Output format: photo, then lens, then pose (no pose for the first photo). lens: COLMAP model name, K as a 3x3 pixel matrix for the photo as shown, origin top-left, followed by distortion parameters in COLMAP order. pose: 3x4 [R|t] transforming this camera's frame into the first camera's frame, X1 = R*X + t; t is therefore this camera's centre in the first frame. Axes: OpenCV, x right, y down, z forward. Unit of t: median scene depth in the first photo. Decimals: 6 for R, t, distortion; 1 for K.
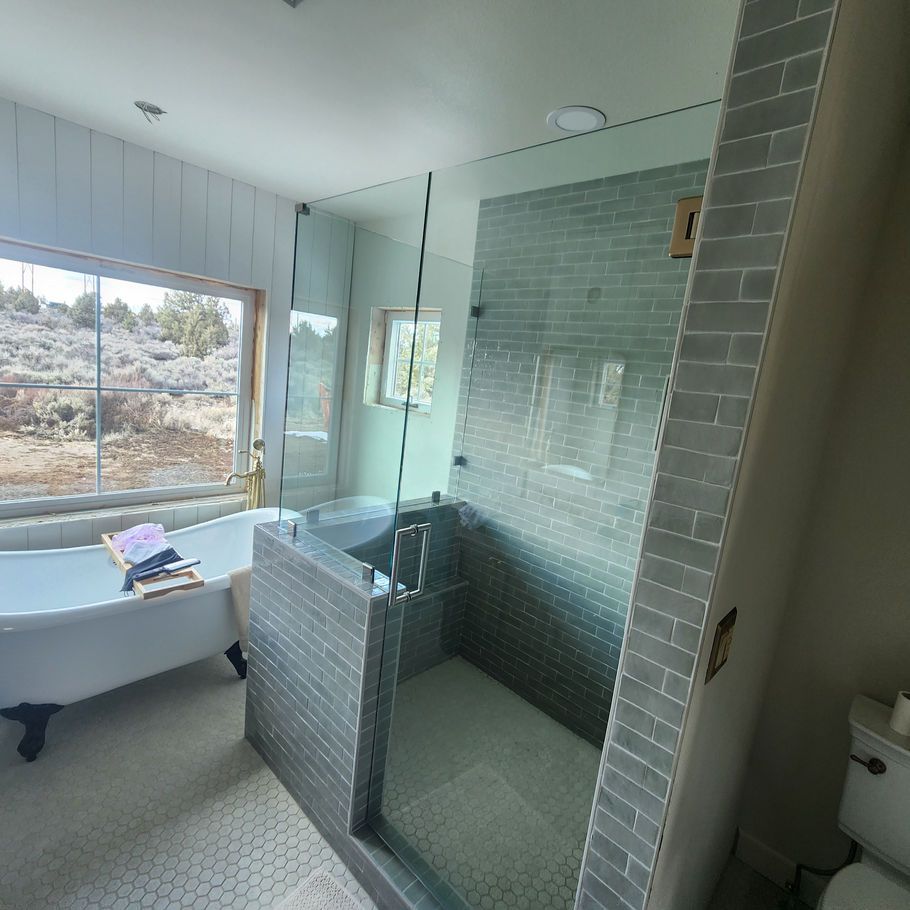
lens RADIAL K [[498.9, 0, 455.0], [0, 498.9, 455.0], [0, 0, 1]] dist [-0.006357, 0.001536]
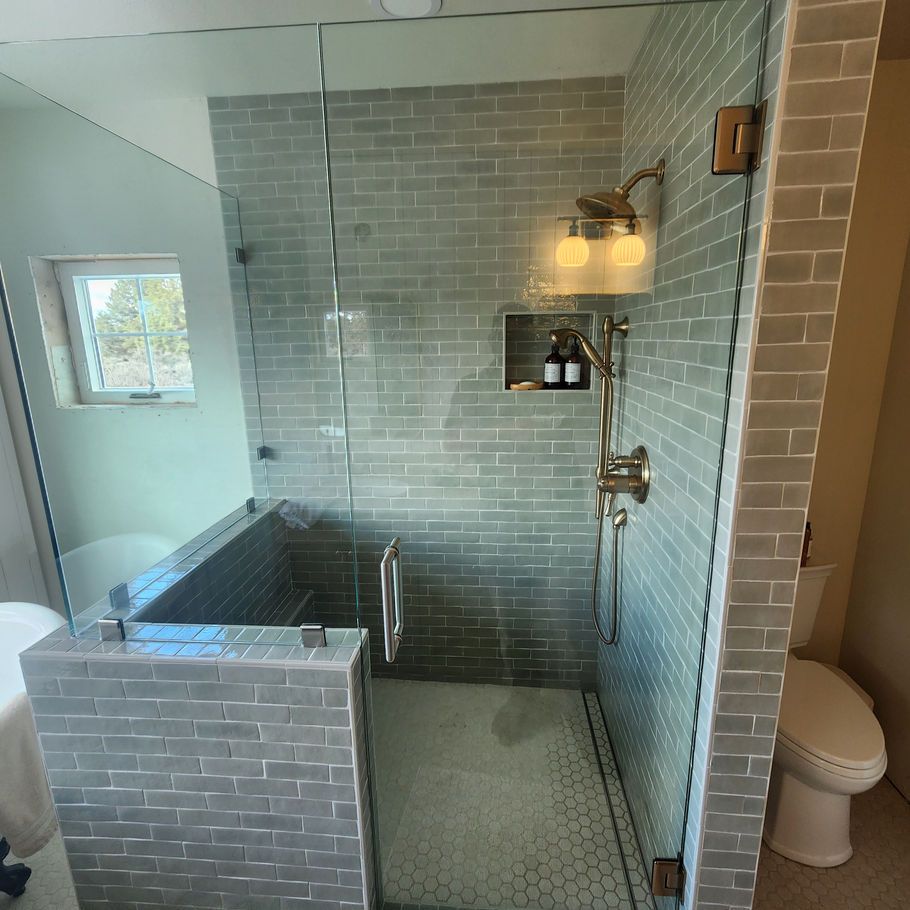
lens RADIAL K [[498.9, 0, 455.0], [0, 498.9, 455.0], [0, 0, 1]] dist [-0.006357, 0.001536]
pose [[0.767704, -0.262376, 0.584627, -0.240300], [0.207184, 0.964962, 0.161004, -0.052960], [-0.606387, -0.002478, 0.795166, 0.212272]]
